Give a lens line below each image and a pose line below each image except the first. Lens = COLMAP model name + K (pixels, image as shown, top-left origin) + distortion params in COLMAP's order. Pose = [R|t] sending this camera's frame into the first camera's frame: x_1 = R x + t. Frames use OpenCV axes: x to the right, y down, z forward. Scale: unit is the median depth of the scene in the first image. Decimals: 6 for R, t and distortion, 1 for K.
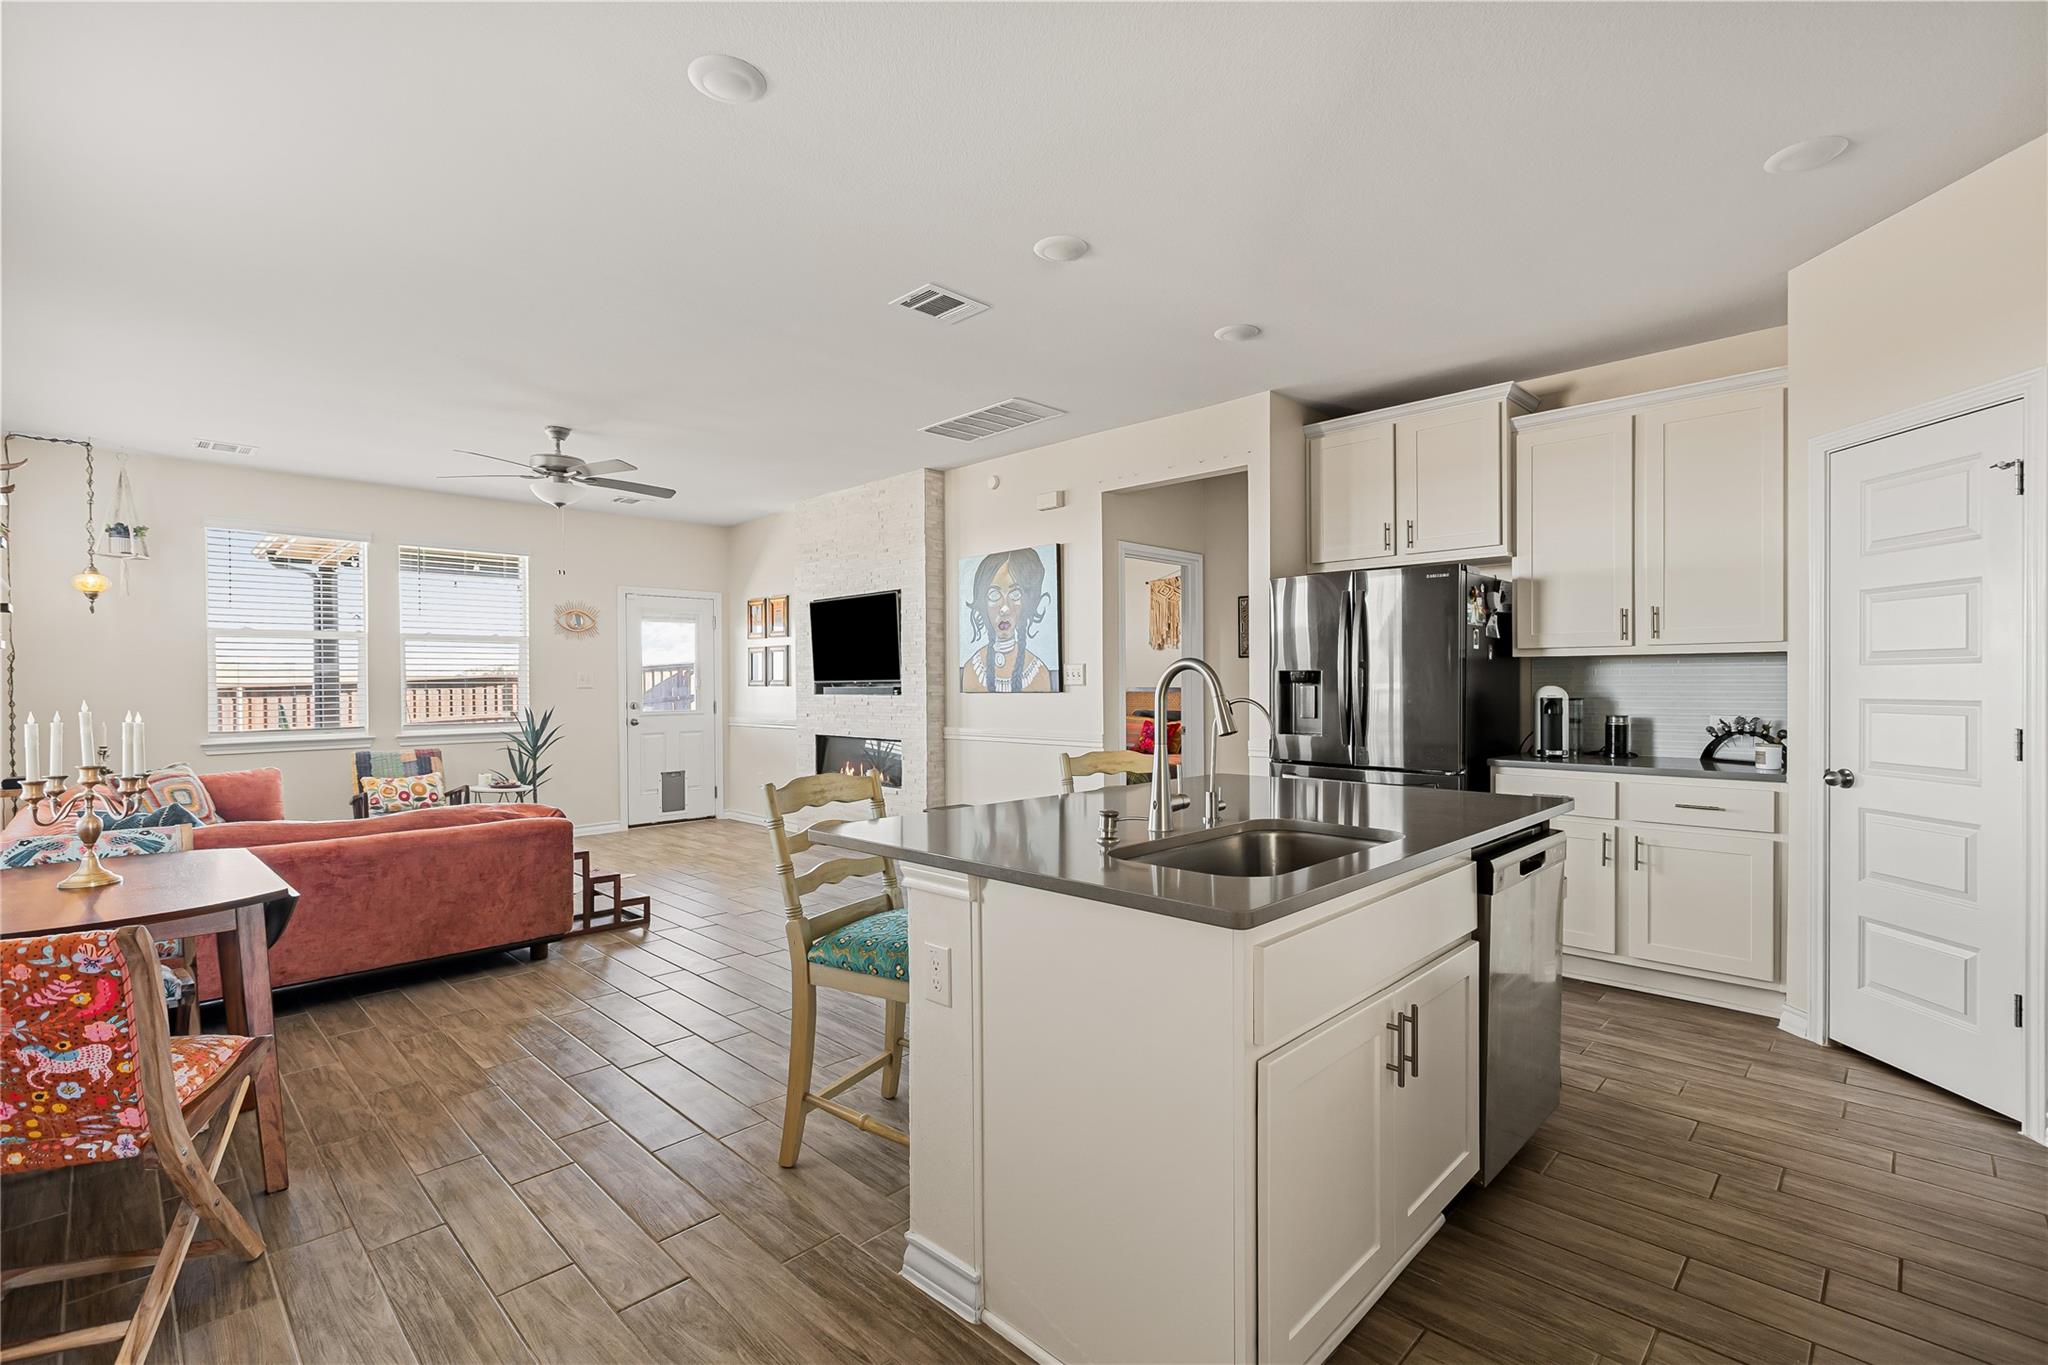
lens RADIAL K [[912.0, 0, 1026.5], [0, 912.0, 687.9], [0, 0, 1]] dist [0.000917, -0.000489]
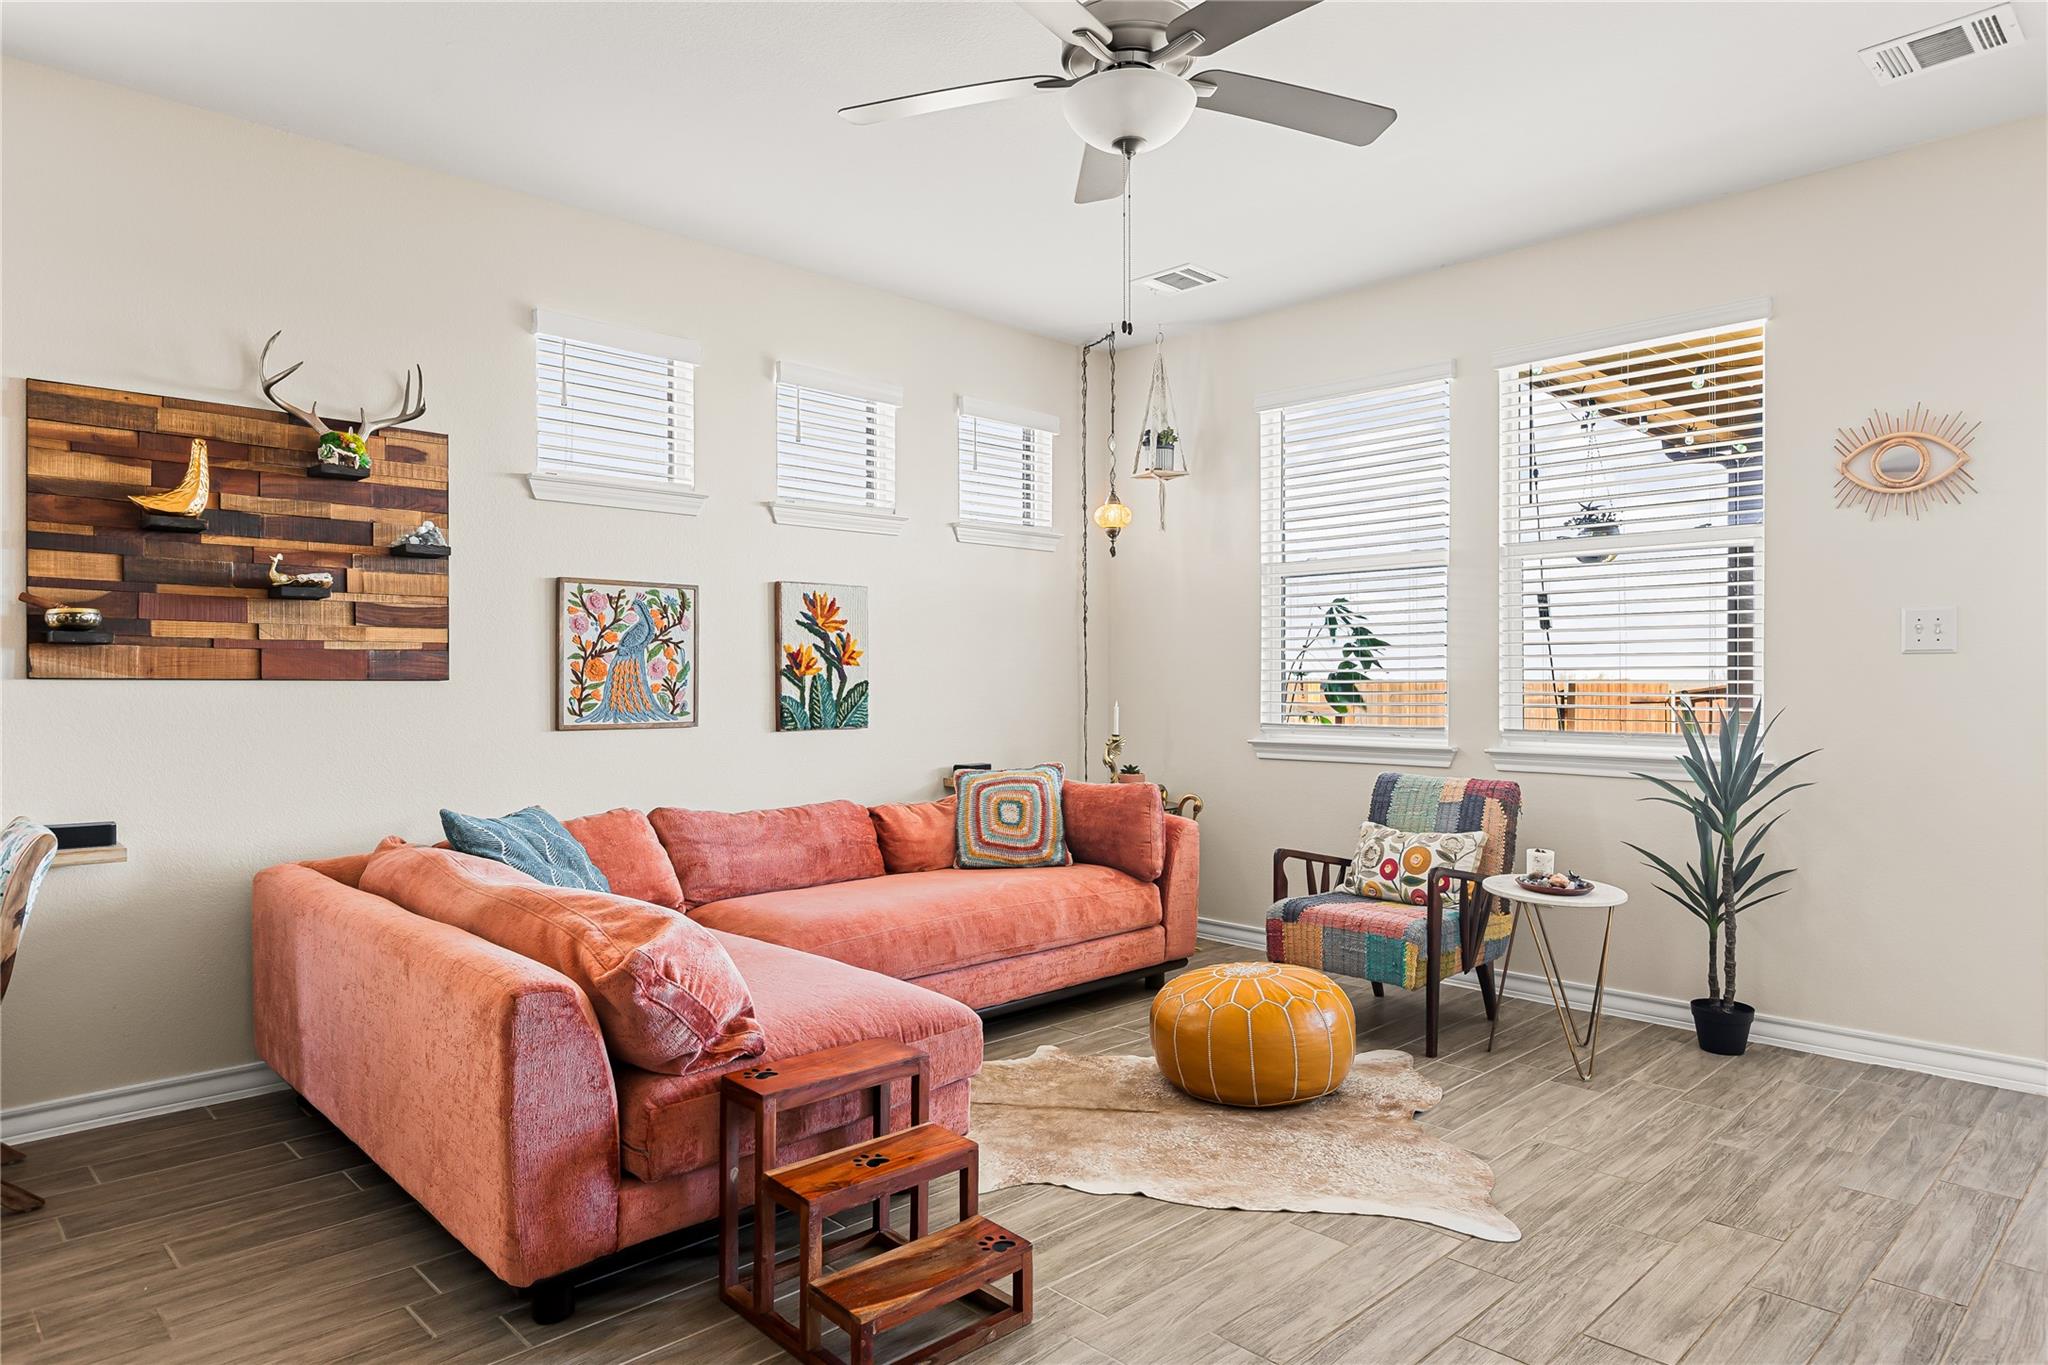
lens RADIAL K [[1218.3, 0, 1028.4], [0, 1218.3, 688.5], [0, 0, 1]] dist [-0.009453, -0.000272]
pose [[-0.023640, 0.014294, -0.999618, -0.012609], [-0.005100, 0.999883, 0.014418, 0.010745], [0.999708, 0.005439, -0.023565, 0.801035]]
